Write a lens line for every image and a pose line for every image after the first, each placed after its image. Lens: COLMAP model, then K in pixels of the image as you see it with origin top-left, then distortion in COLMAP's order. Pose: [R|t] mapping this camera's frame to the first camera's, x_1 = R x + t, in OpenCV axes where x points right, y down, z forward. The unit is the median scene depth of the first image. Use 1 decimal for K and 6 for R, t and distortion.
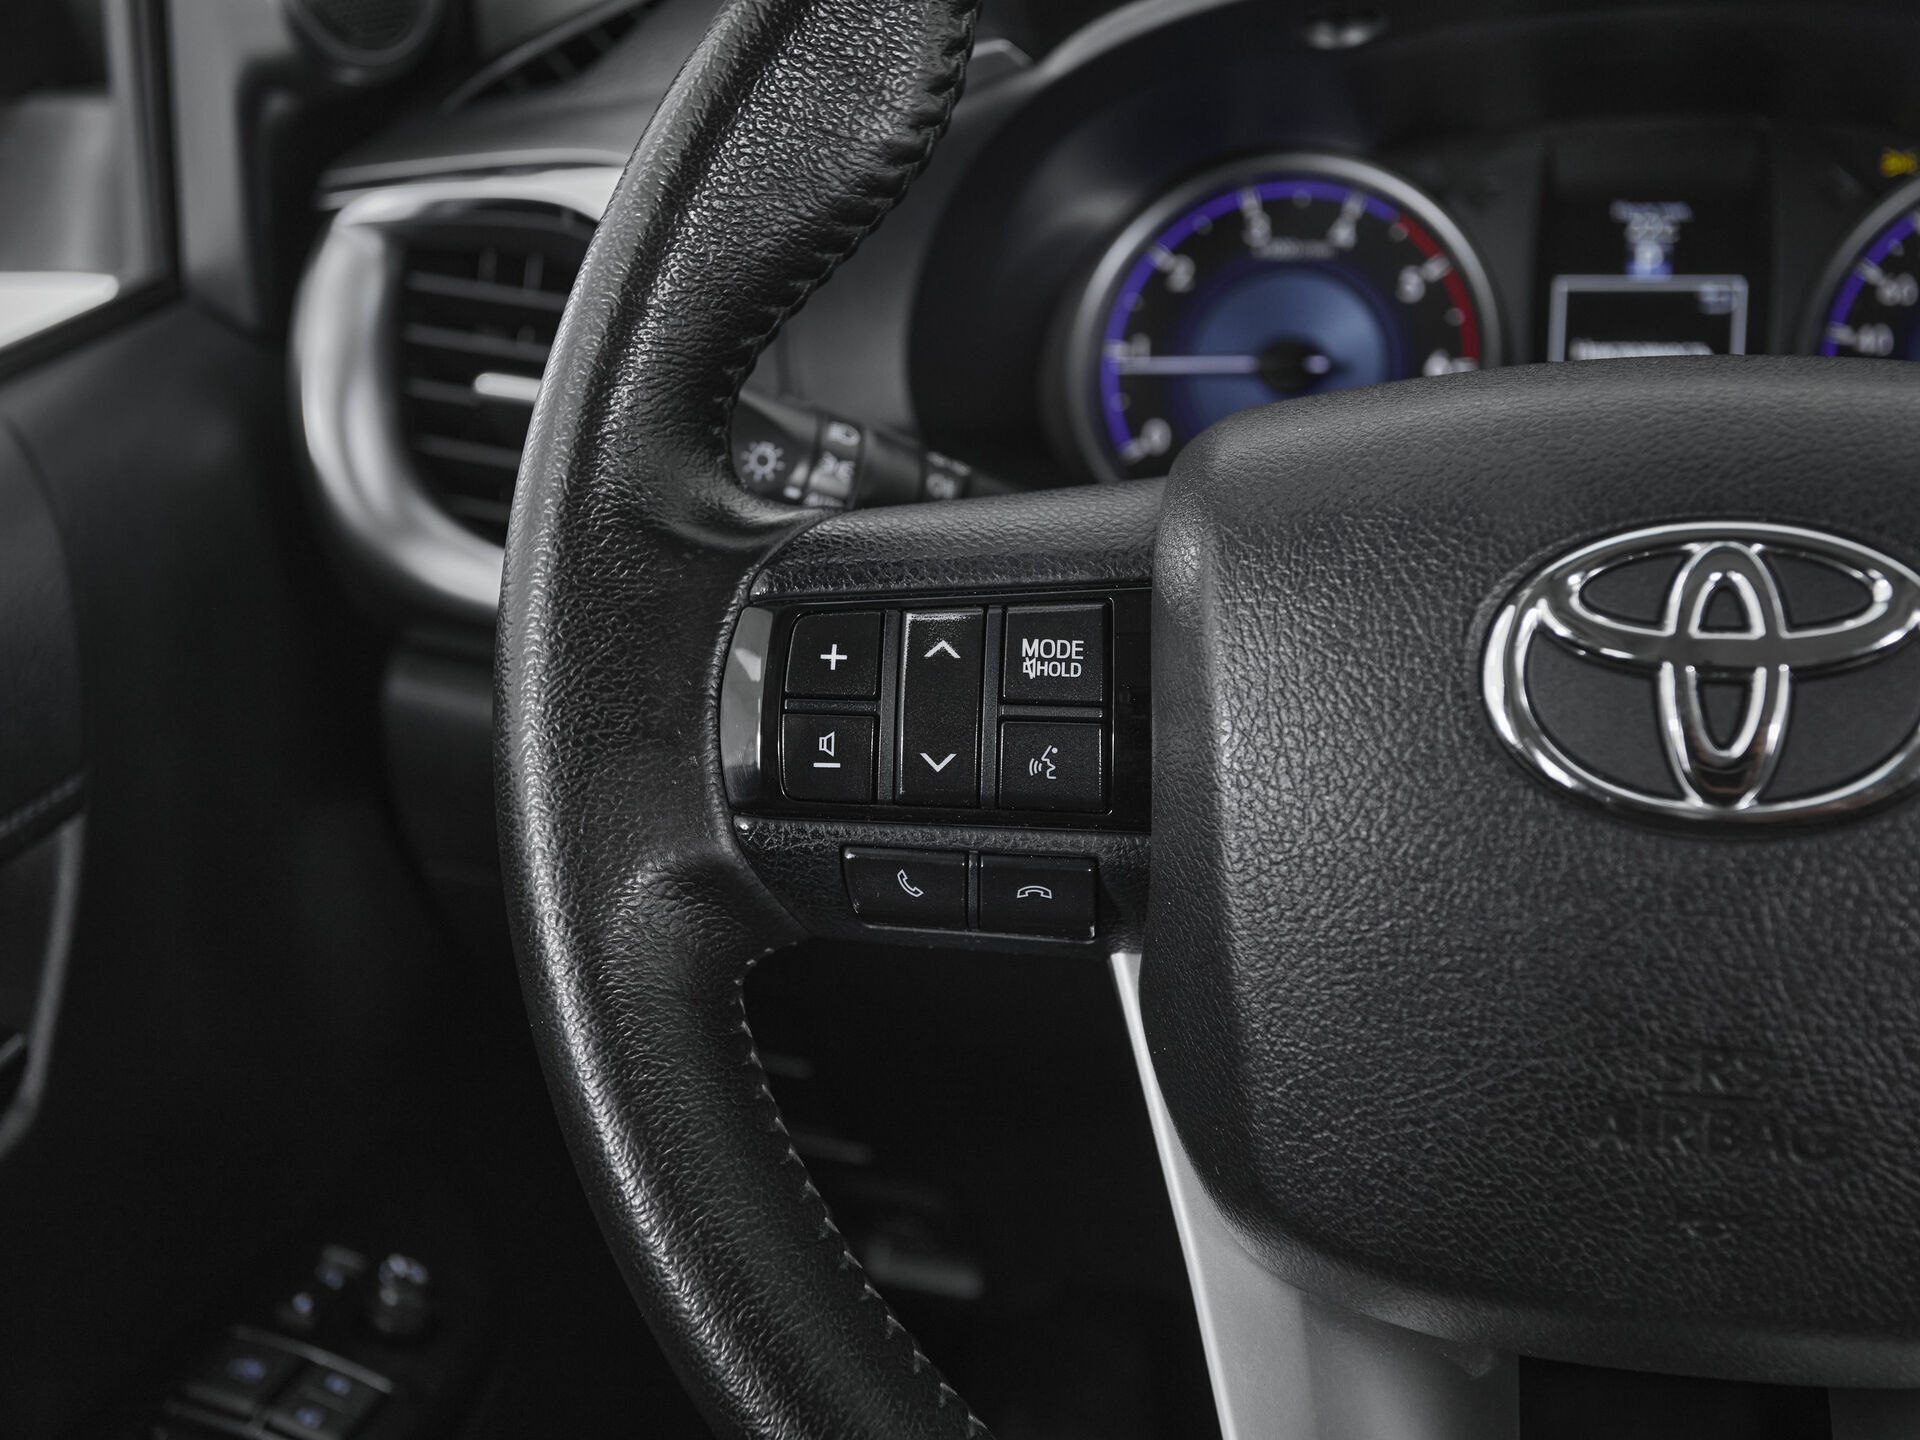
lens RADIAL K [[2335.1, 0, 924.7], [0, 2335.1, 718.1], [0, 0, 1]] dist [0.014133, 0.055212]
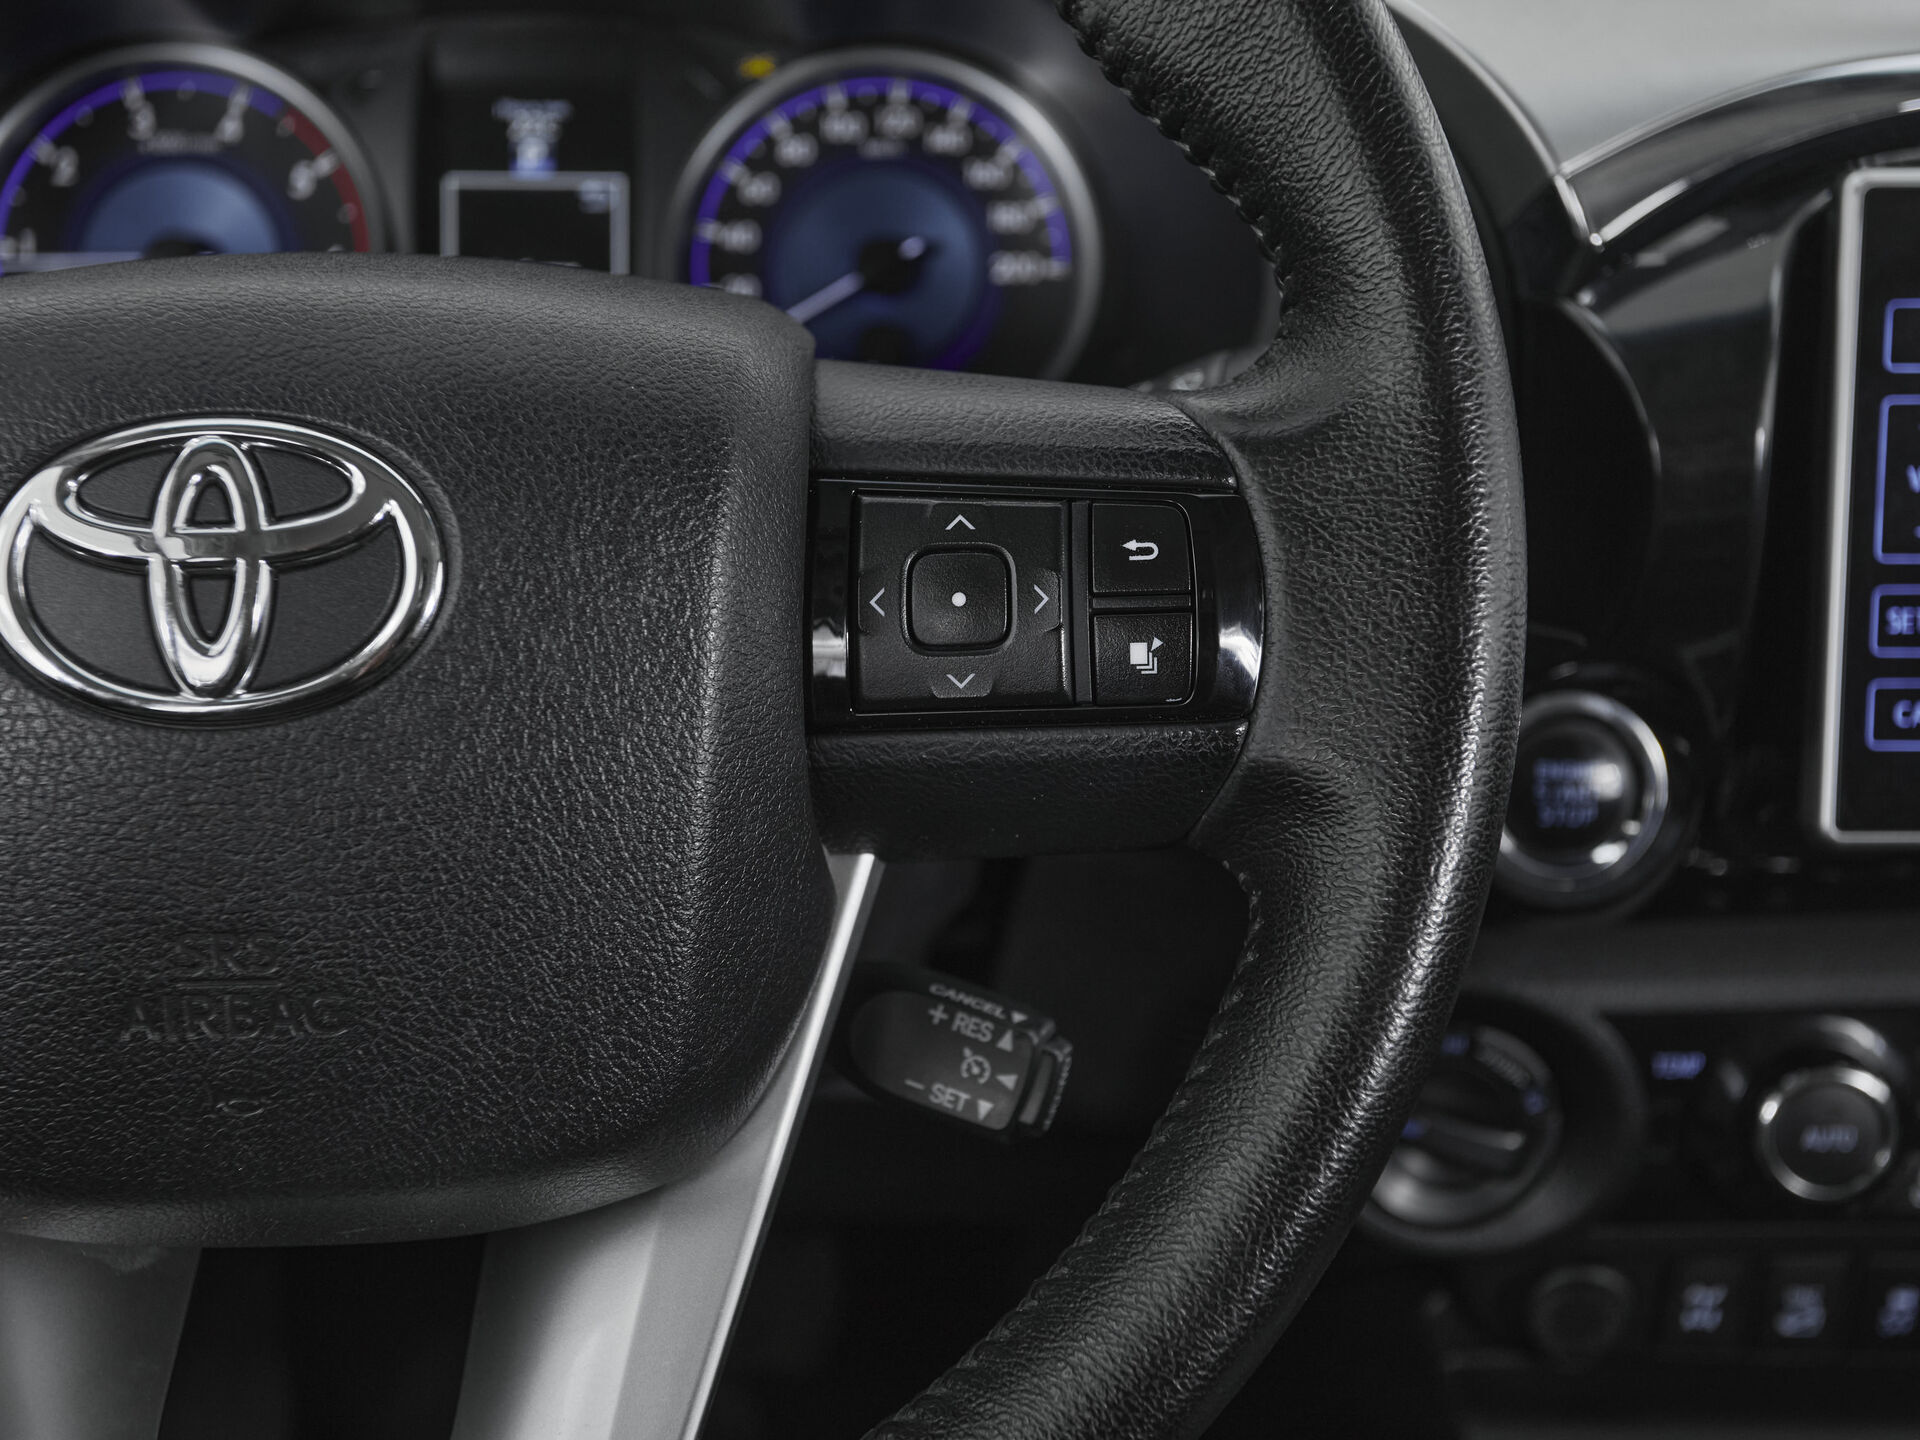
lens RADIAL K [[2335.1, 0, 924.7], [0, 2335.1, 718.1], [0, 0, 1]] dist [0.014133, 0.055212]
pose [[0.965225, -0.056522, 0.255238, 0.324133], [0.045482, 0.997765, 0.048957, 0.009260], [-0.257435, -0.035646, 0.965638, -0.058098]]
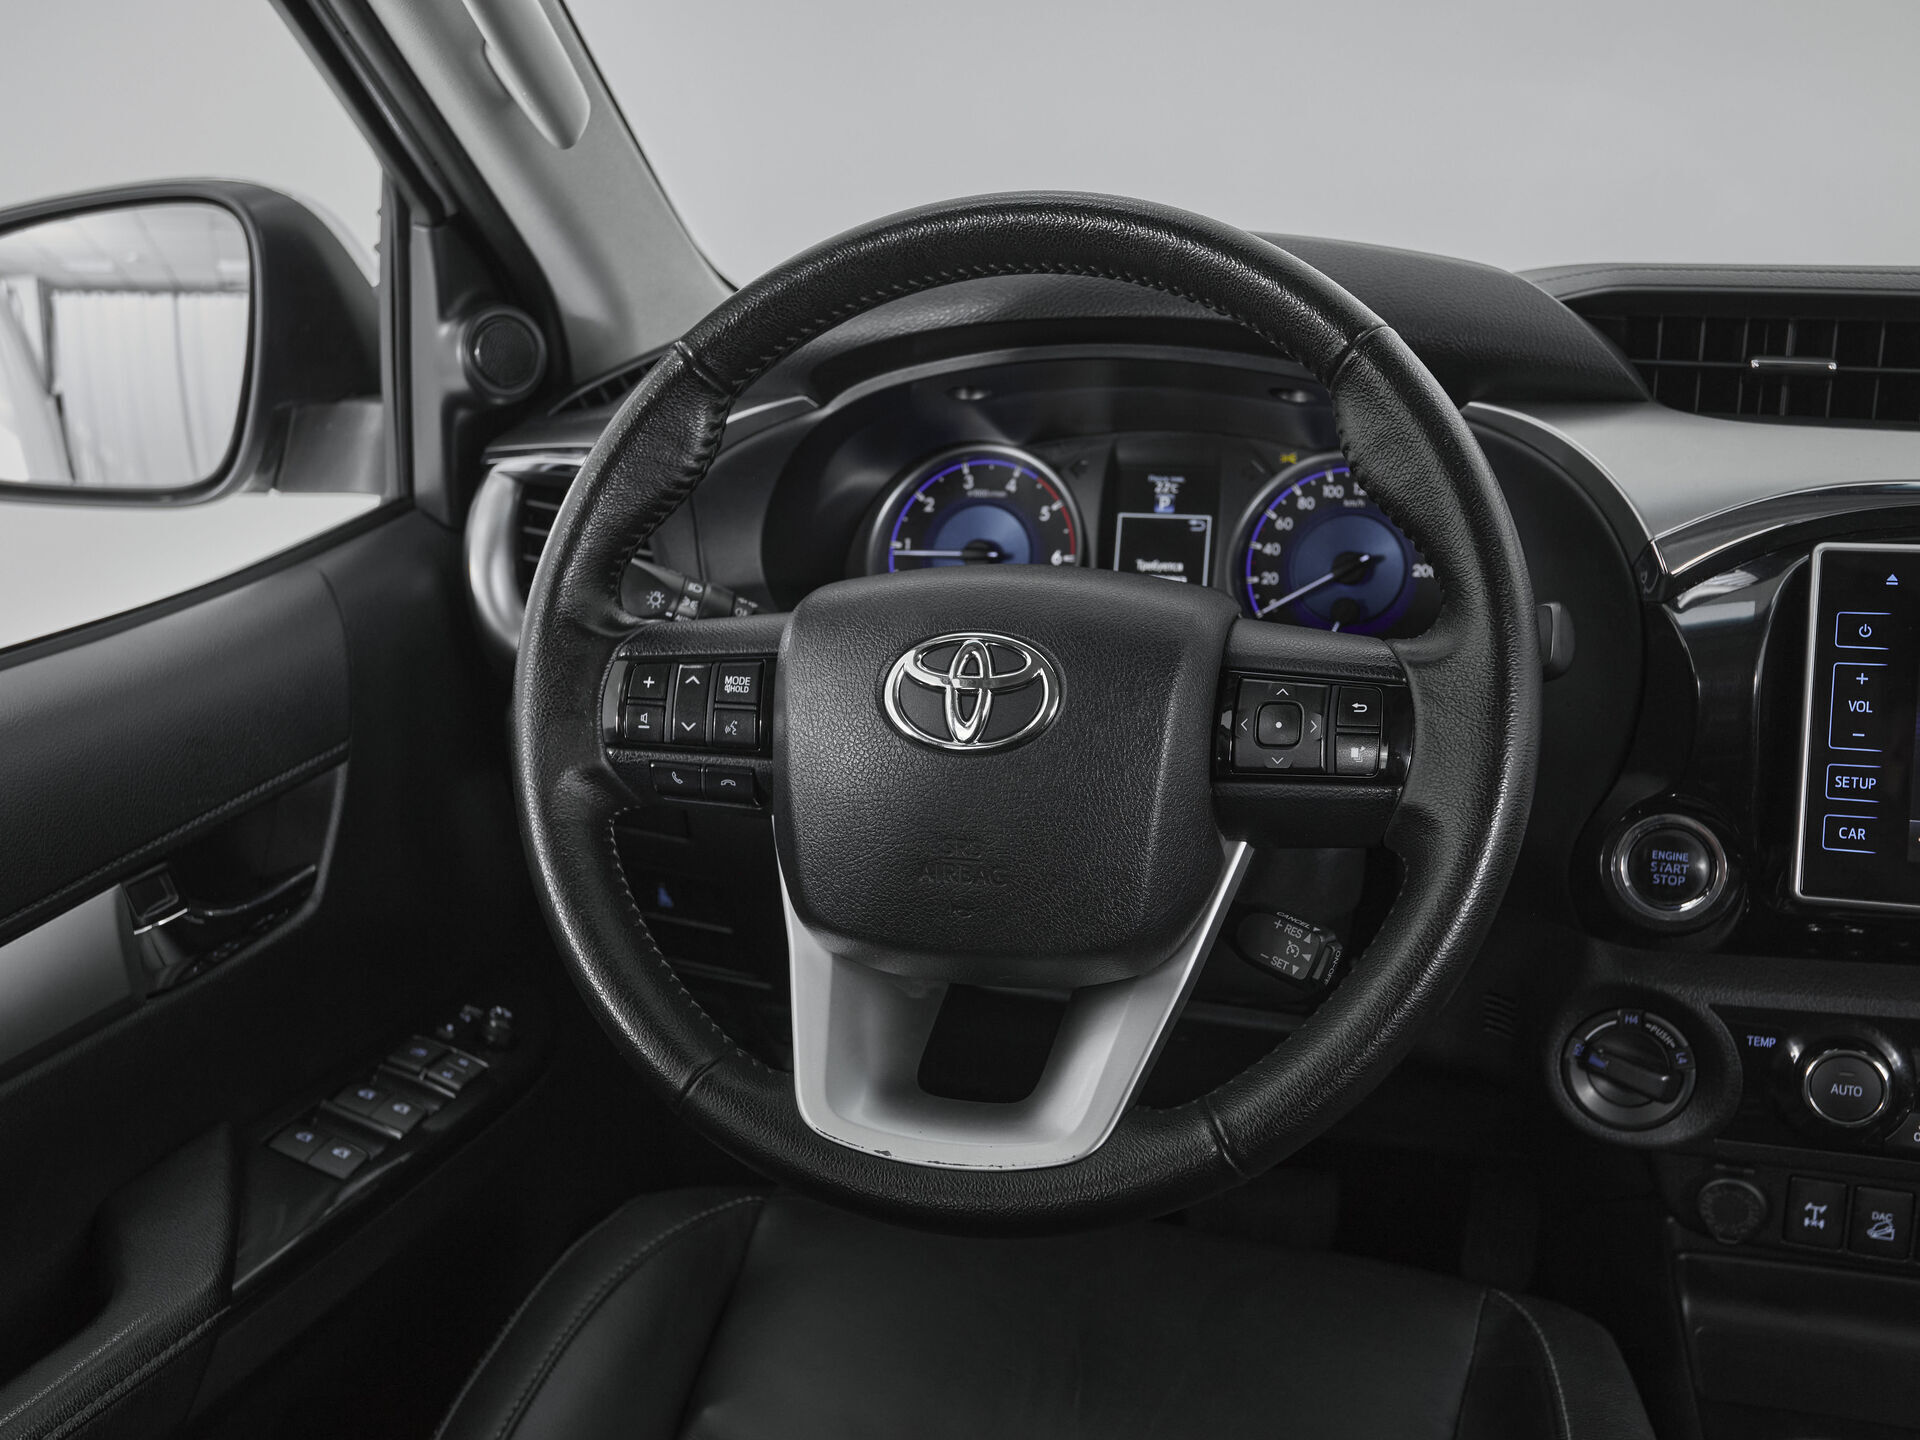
lens RADIAL K [[1971.6, 0, 943.5], [0, 1971.6, 723.4], [0, 0, 1]] dist [-0.015325, 0.101081]
pose [[0.997297, 0.025705, -0.068835, 0.396351], [-0.028821, 0.998586, -0.044669, 0.096153], [0.067590, 0.046532, 0.996628, -0.974826]]
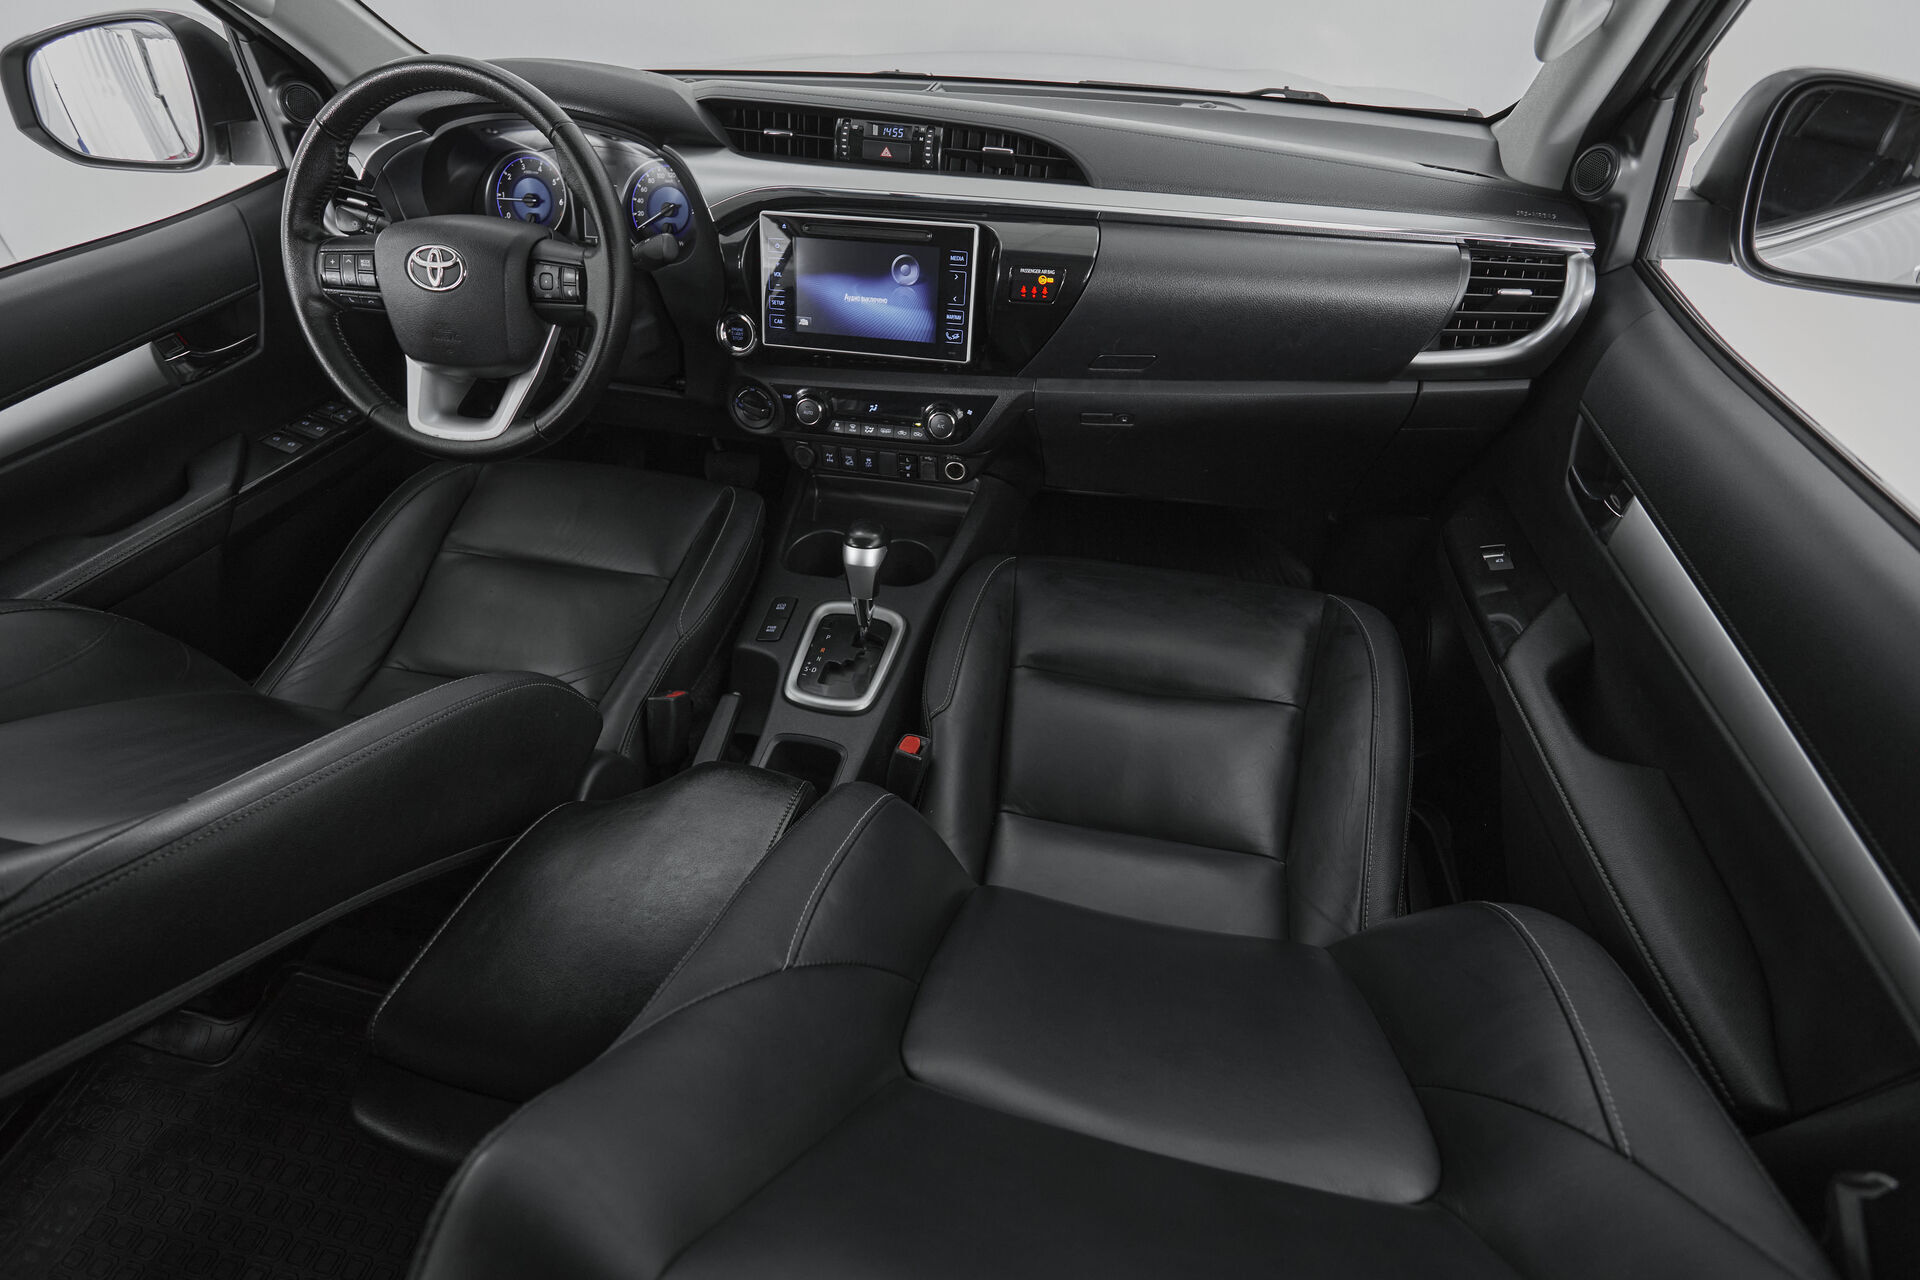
lens RADIAL K [[933.2, 0, 960.0], [0, 933.2, 640.0], [0, 0, 1]] dist [-0.003118, -0.002060]
pose [[0.998517, 0.014699, 0.052418, 1.535640], [-0.031595, 0.940579, 0.338102, 0.031995], [-0.044334, -0.339257, 0.939648, -1.795126]]
